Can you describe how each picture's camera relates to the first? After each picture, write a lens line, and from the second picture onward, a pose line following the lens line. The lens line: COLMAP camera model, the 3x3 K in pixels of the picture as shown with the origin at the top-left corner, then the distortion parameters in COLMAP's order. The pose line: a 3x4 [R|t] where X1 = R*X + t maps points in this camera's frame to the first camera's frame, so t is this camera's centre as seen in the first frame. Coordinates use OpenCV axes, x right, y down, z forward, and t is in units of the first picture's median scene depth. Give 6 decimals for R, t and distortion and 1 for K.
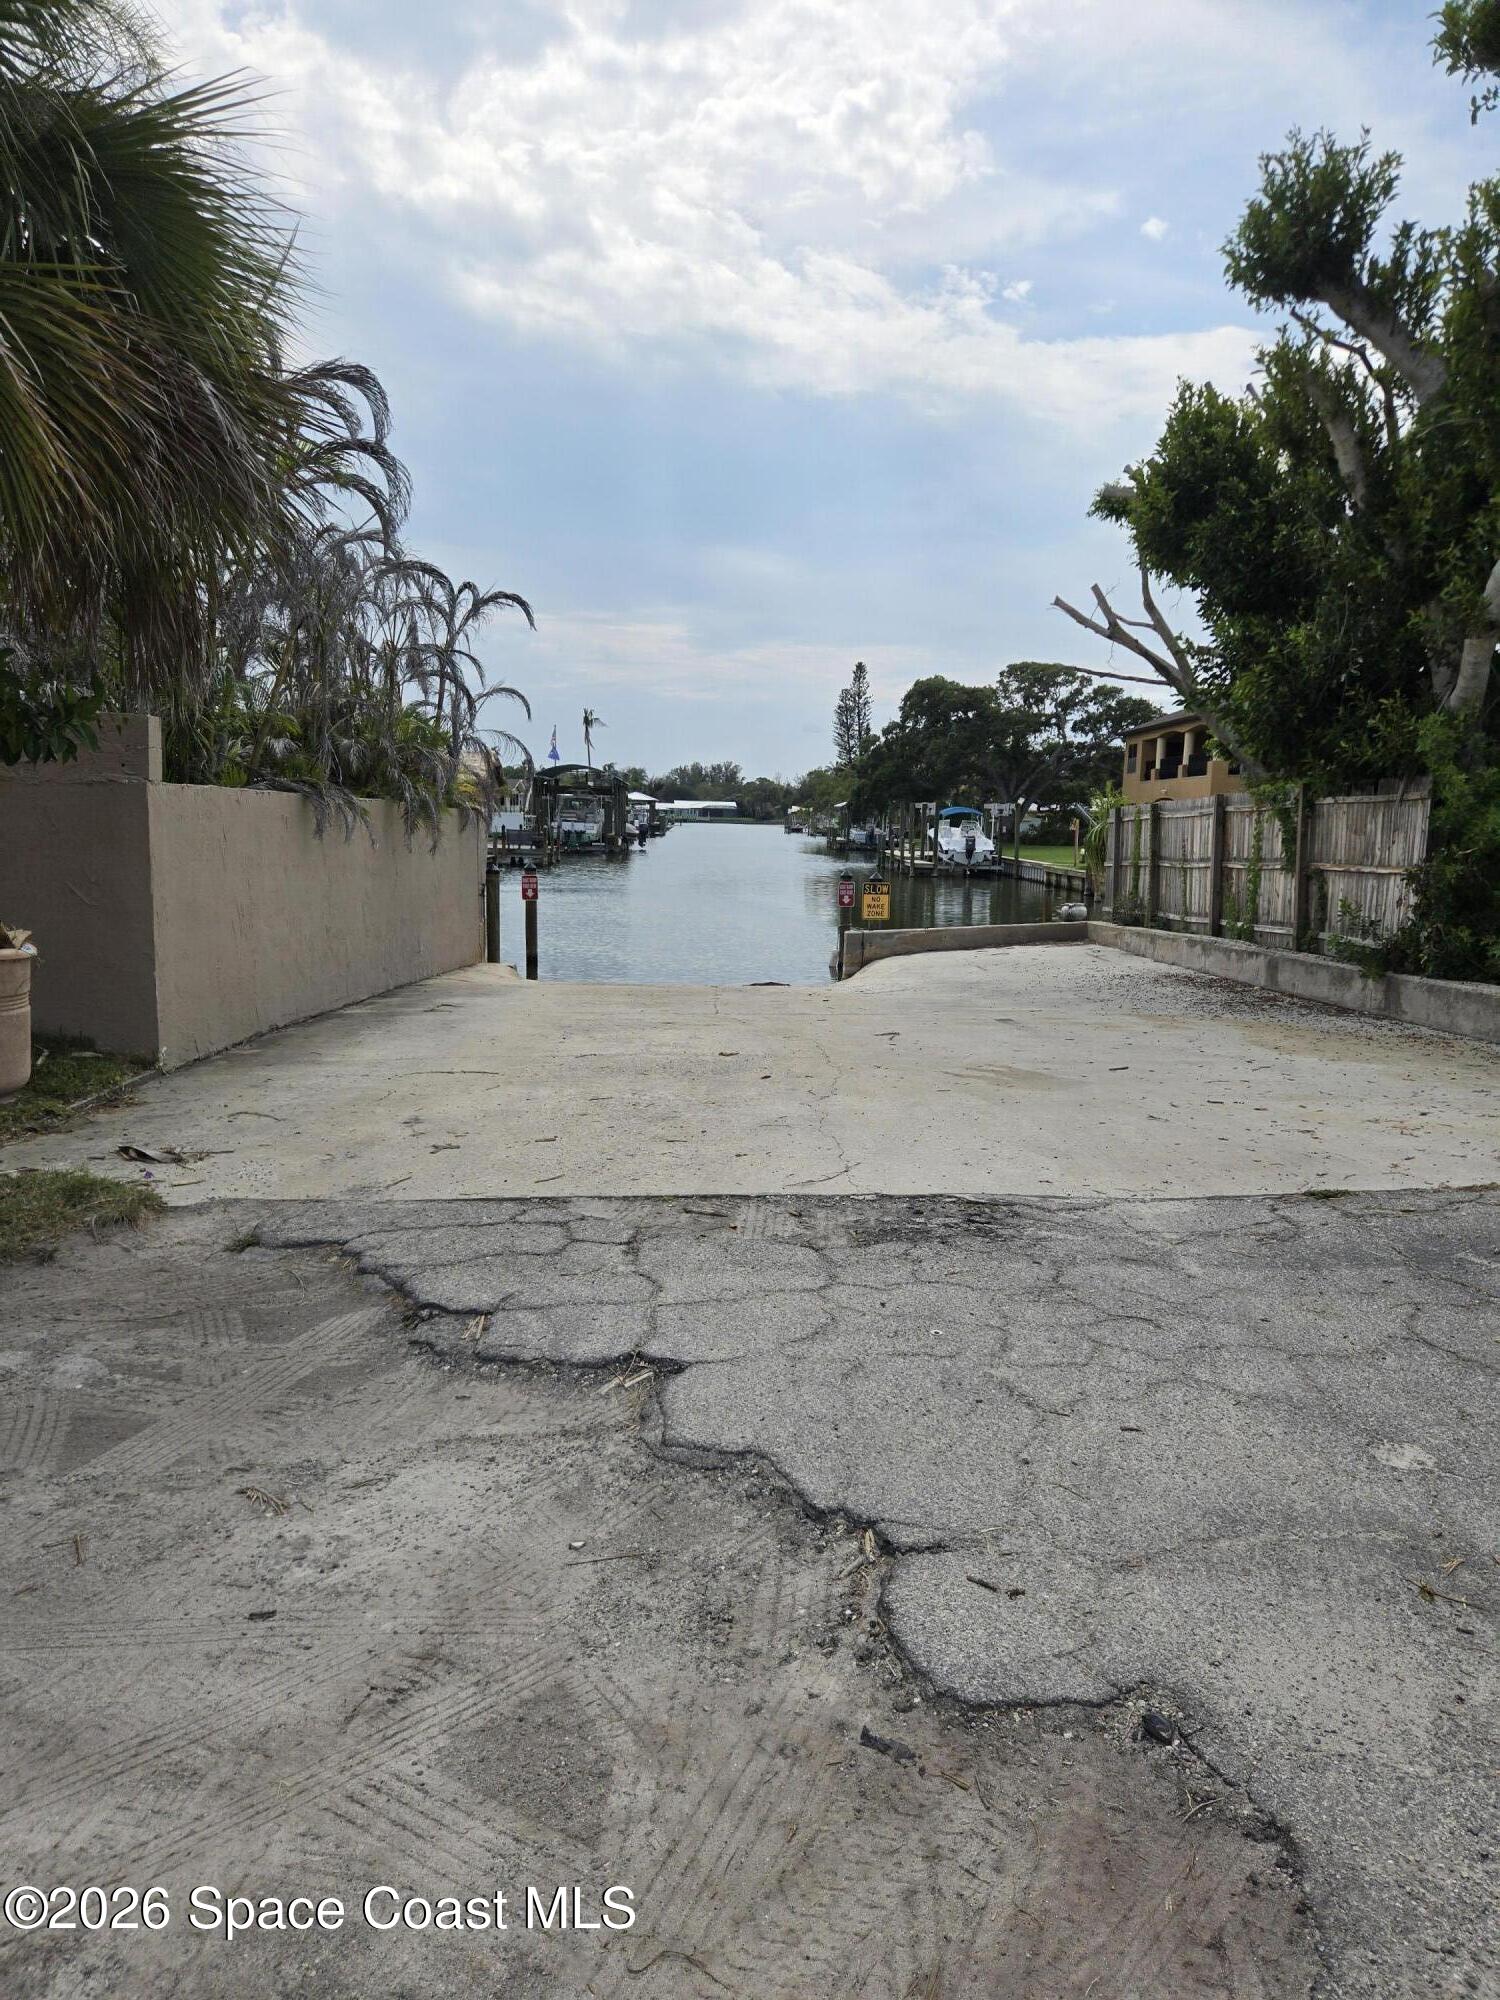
lens RADIAL K [[1289.4, 0, 750.0], [0, 1289.4, 1000.0], [0, 0, 1]] dist [0.007428, -0.000242]
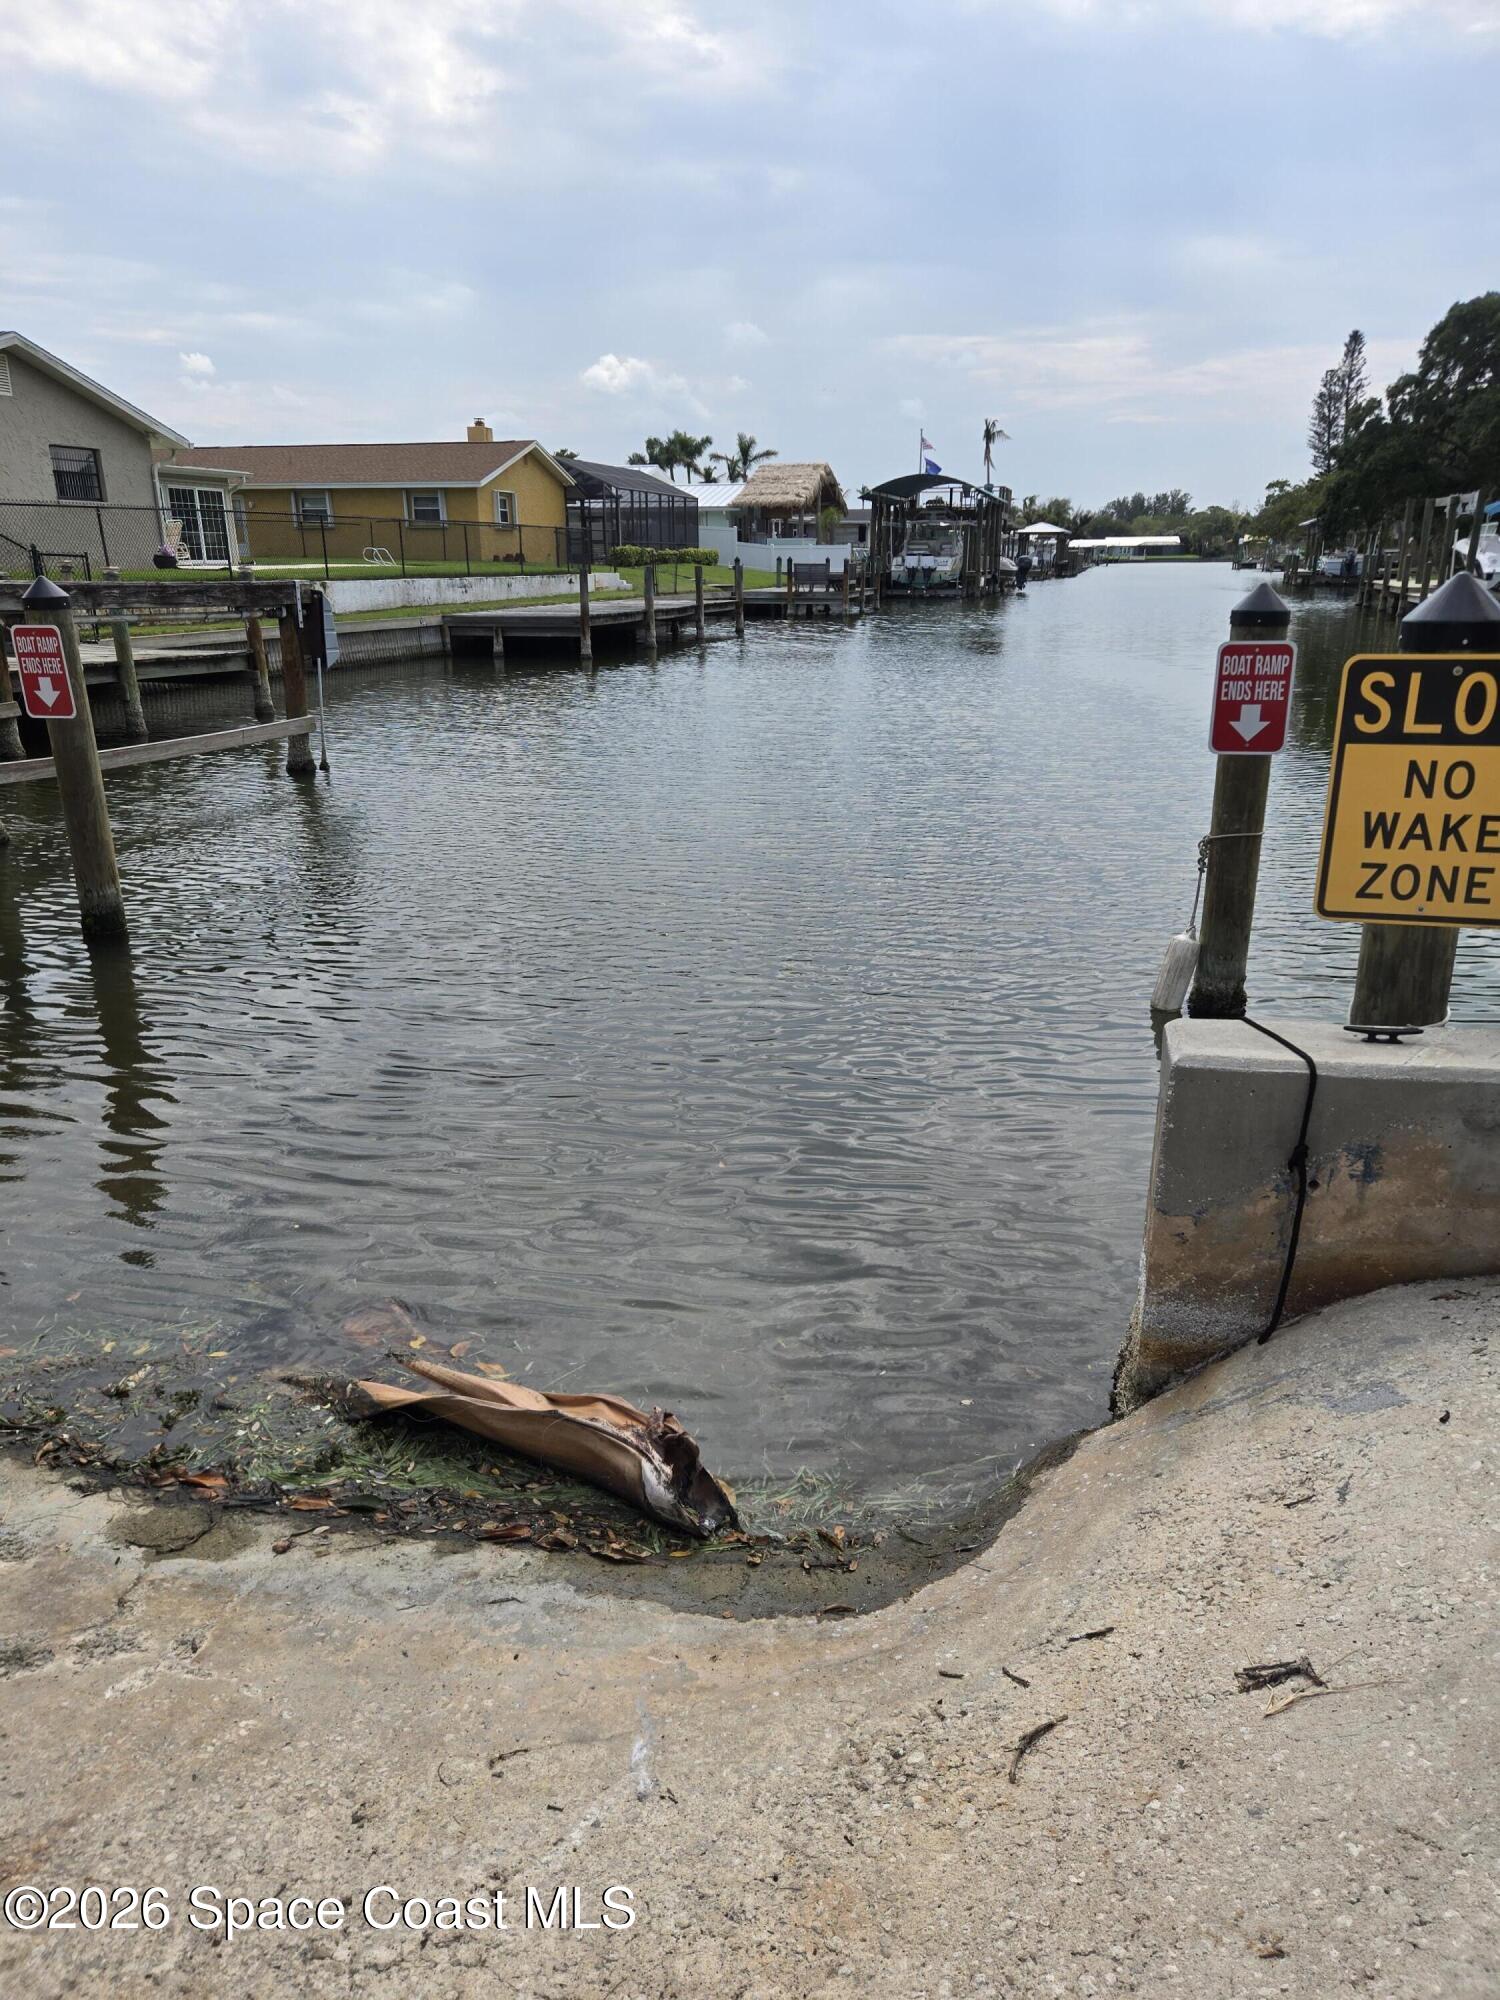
lens RADIAL K [[1289.4, 0, 750.0], [0, 1289.4, 1000.0], [0, 0, 1]] dist [0.007428, -0.000242]
pose [[0.948842, 0.070616, -0.307754, 0.016707], [-0.013181, 0.982680, 0.184843, -0.018767], [0.315476, -0.171330, 0.933339, 0.195992]]
